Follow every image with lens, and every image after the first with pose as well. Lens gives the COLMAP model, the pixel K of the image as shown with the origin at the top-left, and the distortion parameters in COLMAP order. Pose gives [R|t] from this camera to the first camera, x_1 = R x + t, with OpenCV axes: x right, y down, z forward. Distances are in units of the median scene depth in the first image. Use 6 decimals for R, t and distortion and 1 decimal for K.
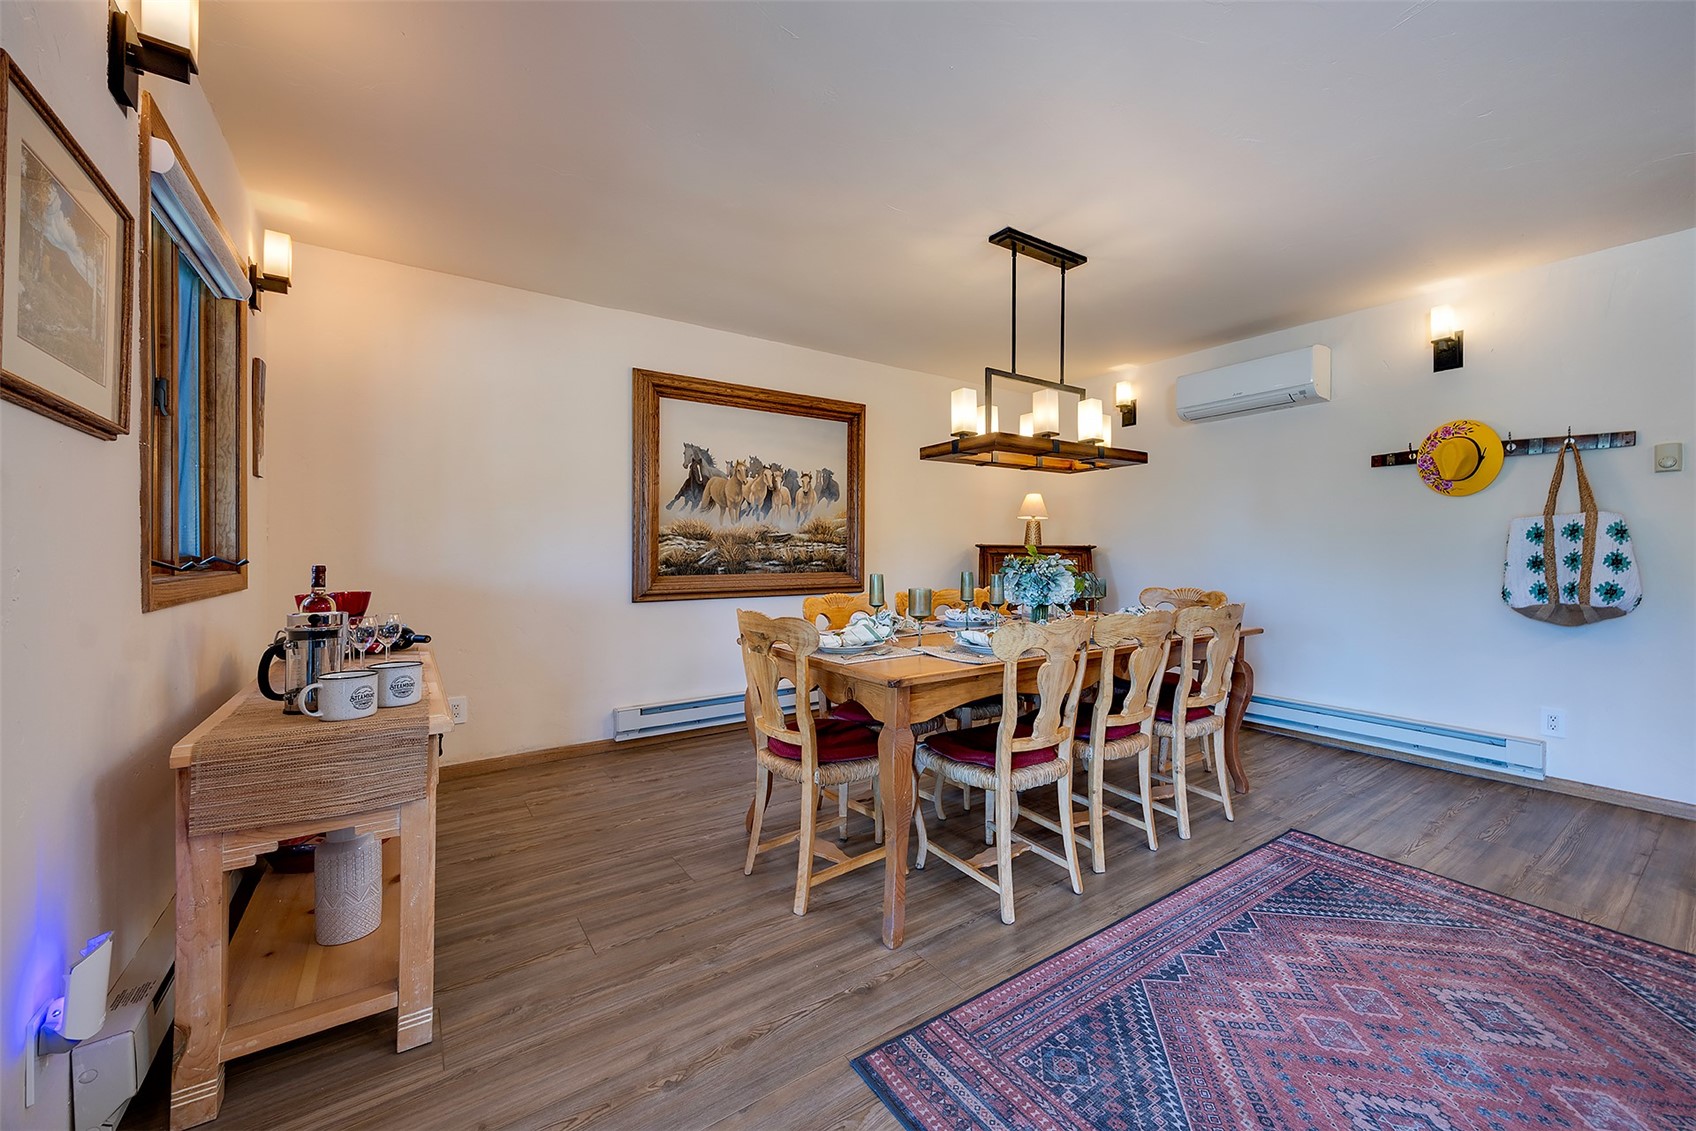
lens RADIAL K [[659.7, 0, 858.4], [0, 659.7, 560.5], [0, 0, 1]] dist [0.001968, 0.000138]
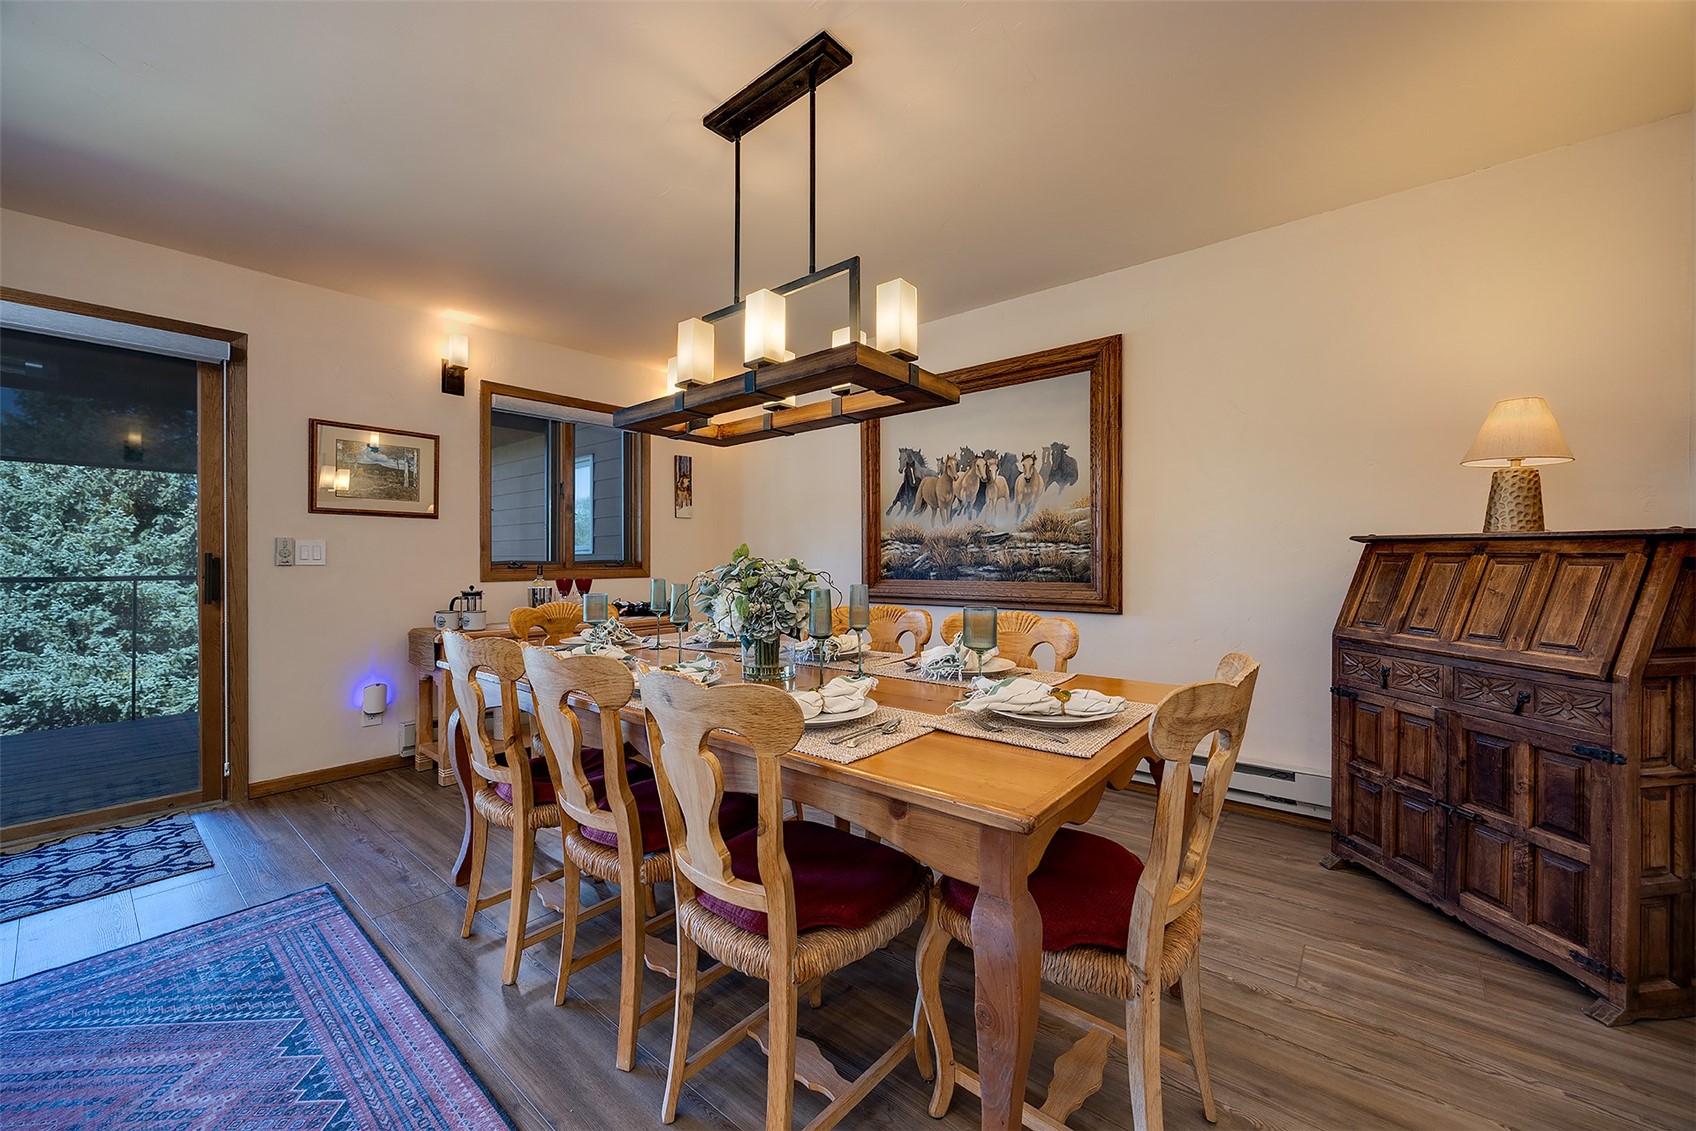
lens RADIAL K [[648.9, 0, 853.8], [0, 648.9, 559.2], [0, 0, 1]] dist [-0.000528, -0.000570]
pose [[0.269601, -0.002033, -0.962970, 0.624700], [-0.008147, 0.999957, -0.004392, -0.003344], [0.962938, 0.009029, 0.269573, 0.617509]]
